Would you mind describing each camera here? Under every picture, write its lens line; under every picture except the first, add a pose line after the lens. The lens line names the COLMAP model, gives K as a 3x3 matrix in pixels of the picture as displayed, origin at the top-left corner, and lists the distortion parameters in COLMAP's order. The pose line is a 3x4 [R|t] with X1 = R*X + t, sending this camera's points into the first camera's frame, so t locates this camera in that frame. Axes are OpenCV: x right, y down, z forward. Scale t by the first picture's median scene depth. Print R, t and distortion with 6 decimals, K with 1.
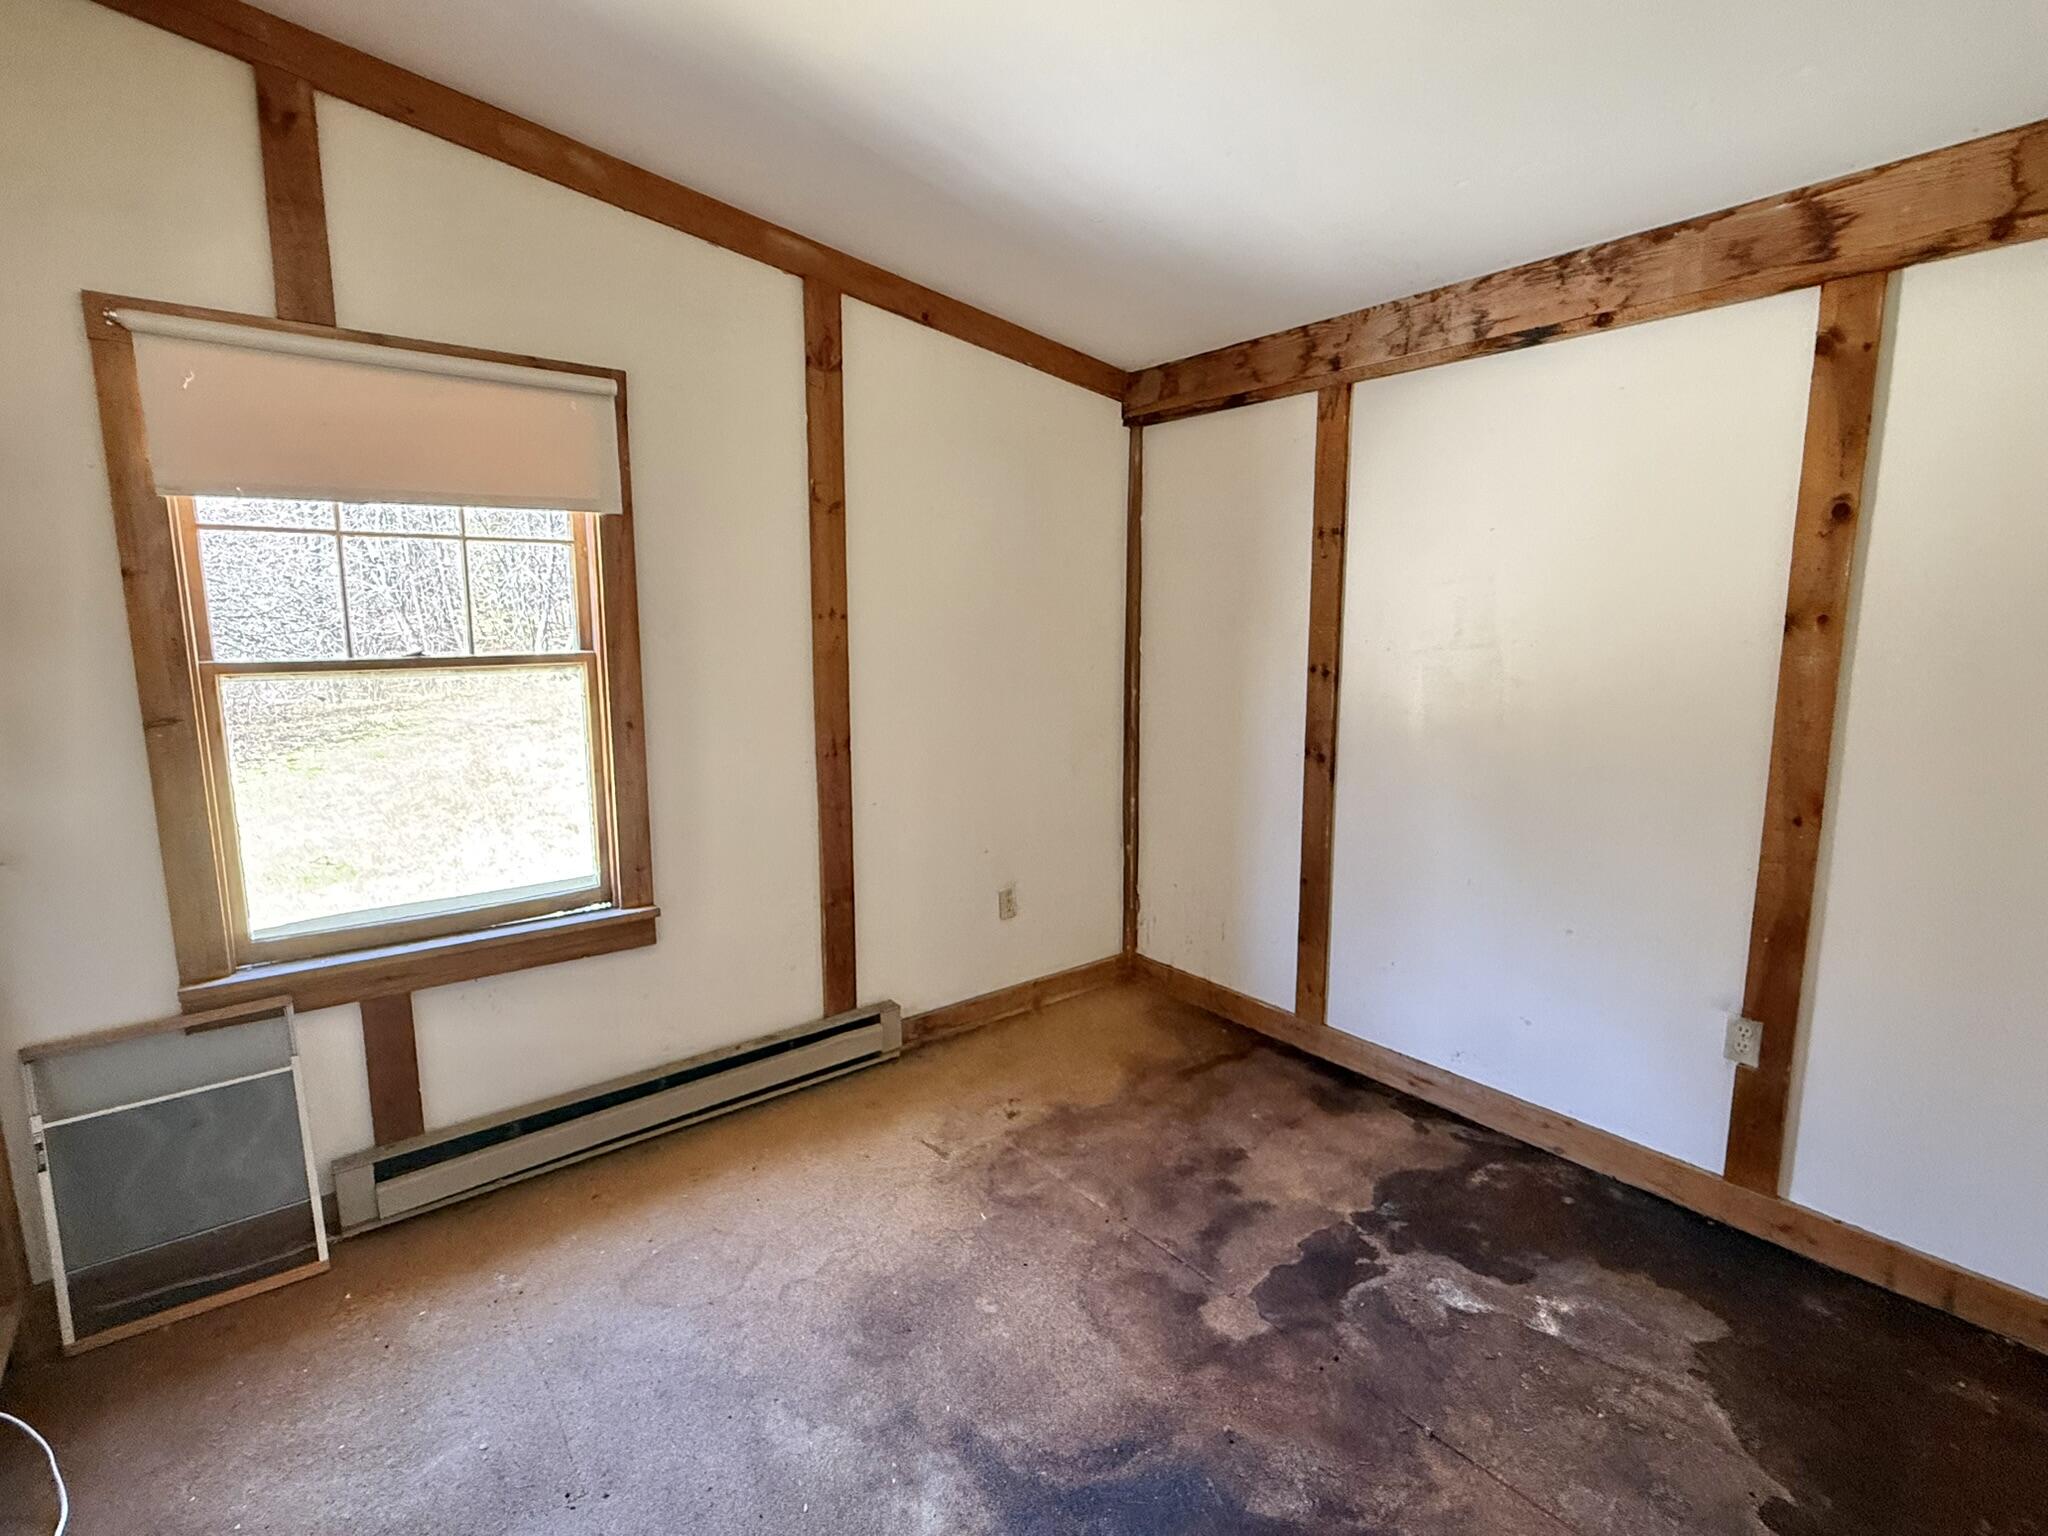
lens RADIAL K [[998.3, 0, 1024.6], [0, 998.3, 753.3], [0, 0, 1]] dist [0.000223, 0.000482]
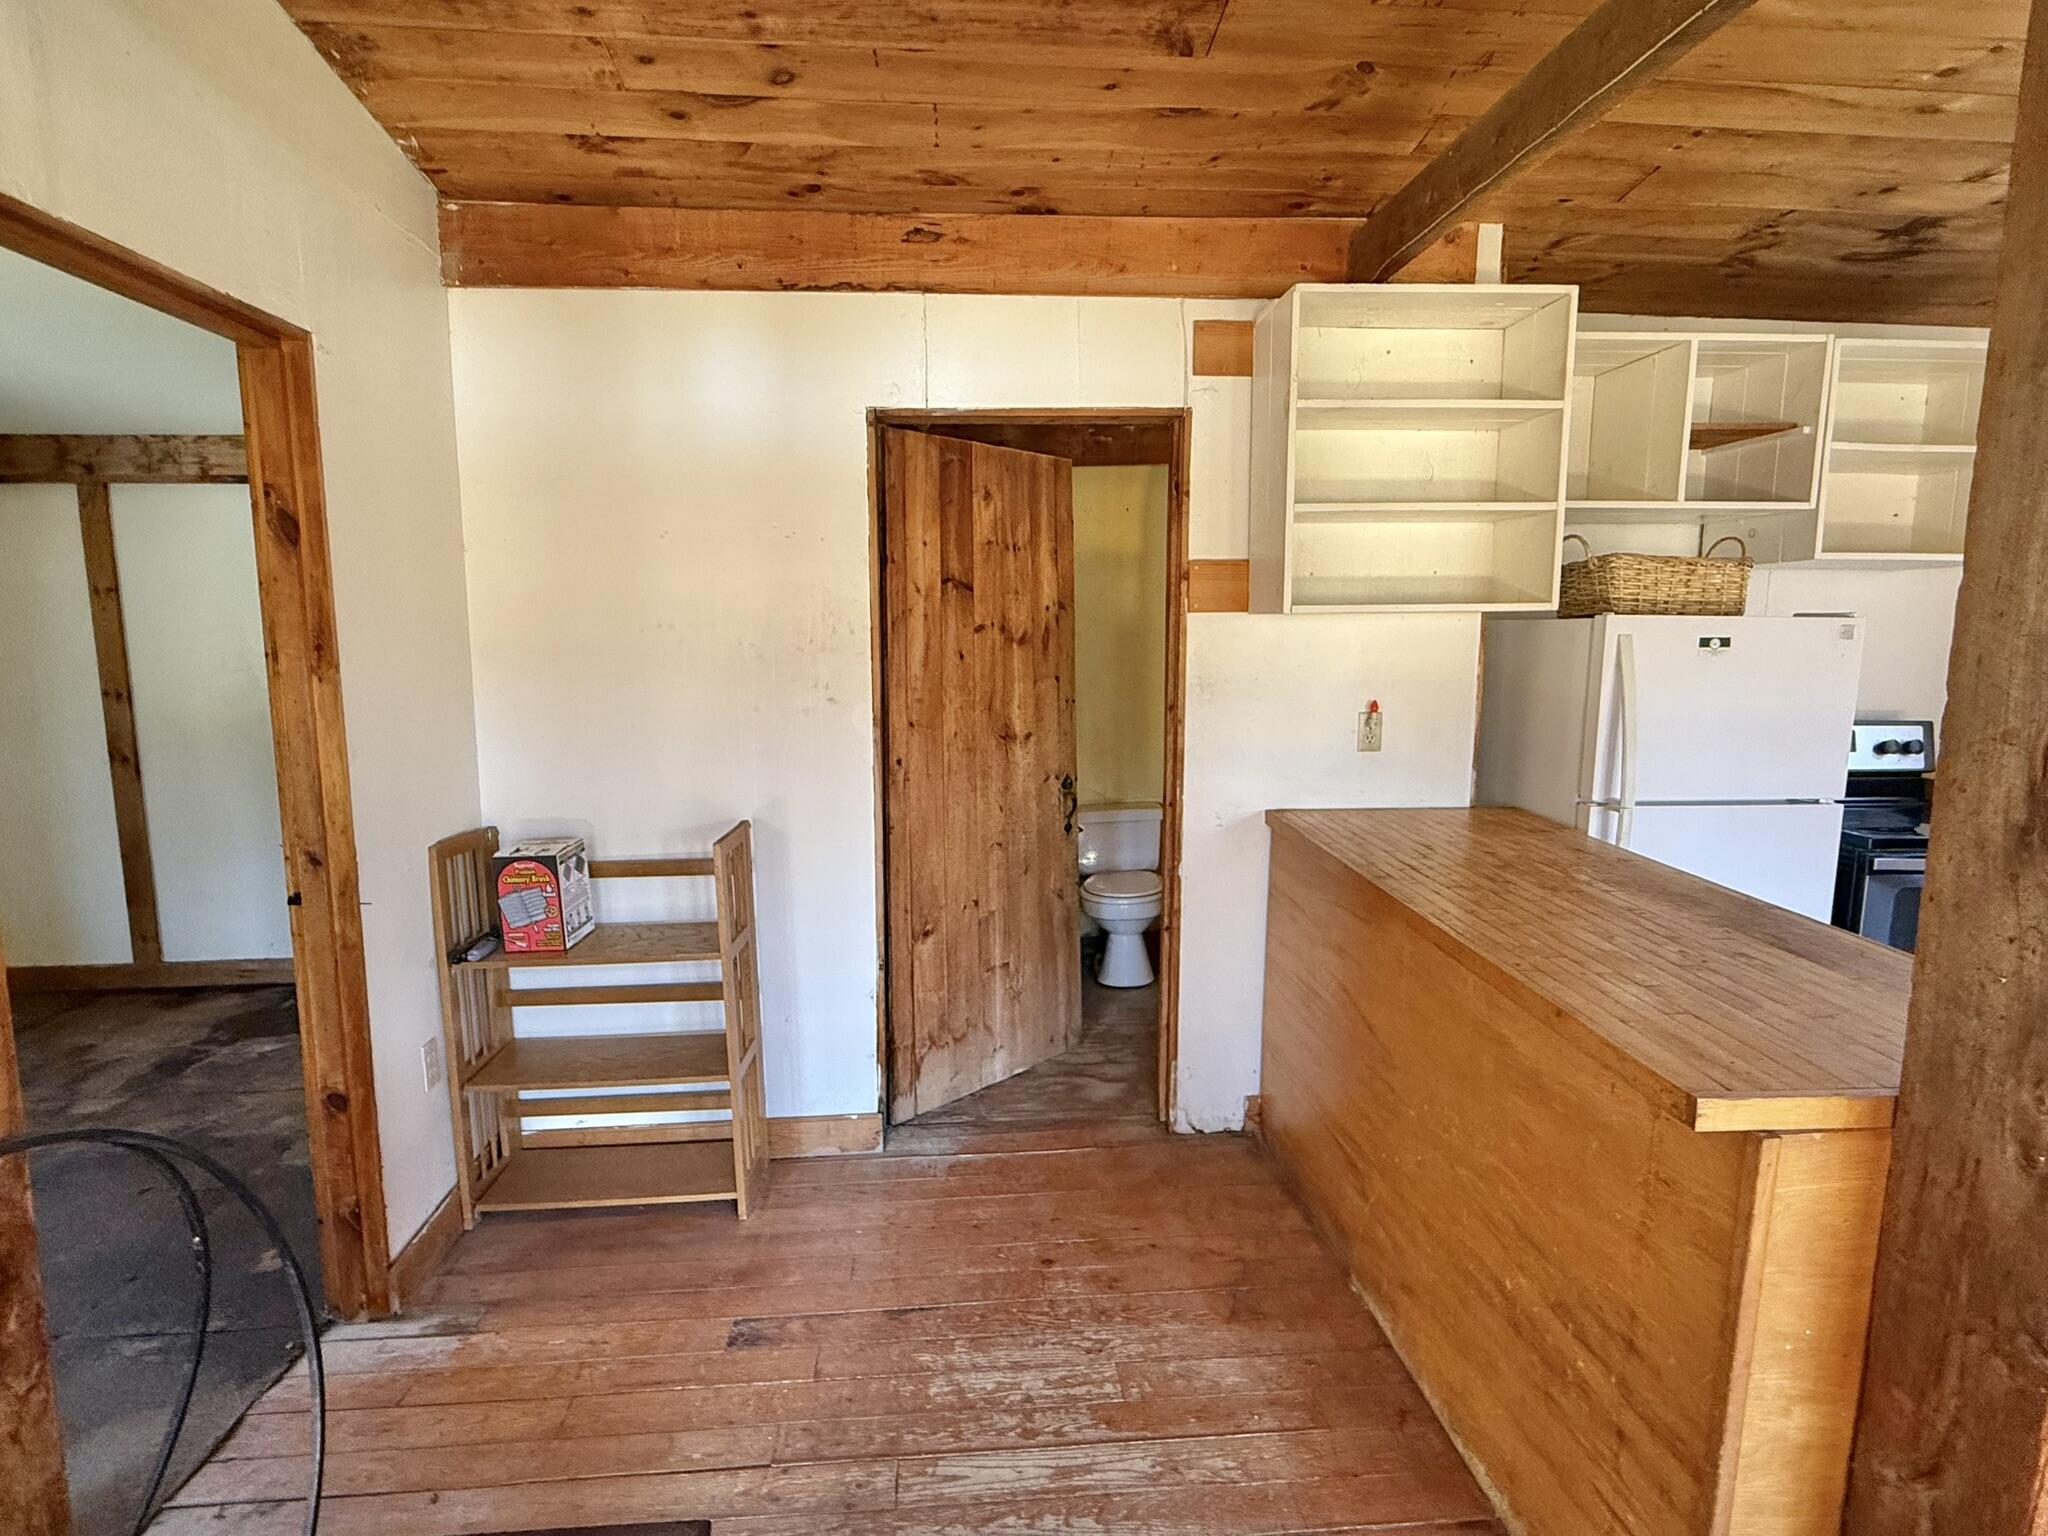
lens RADIAL K [[998.3, 0, 986.1], [0, 998.3, 750.9], [0, 0, 1]] dist [0.000223, 0.000482]
pose [[0.554849, -0.103071, 0.825541, -0.173265], [0.129468, 0.990904, 0.036701, 0.099830], [-0.821815, 0.086517, 0.563147, -0.734440]]
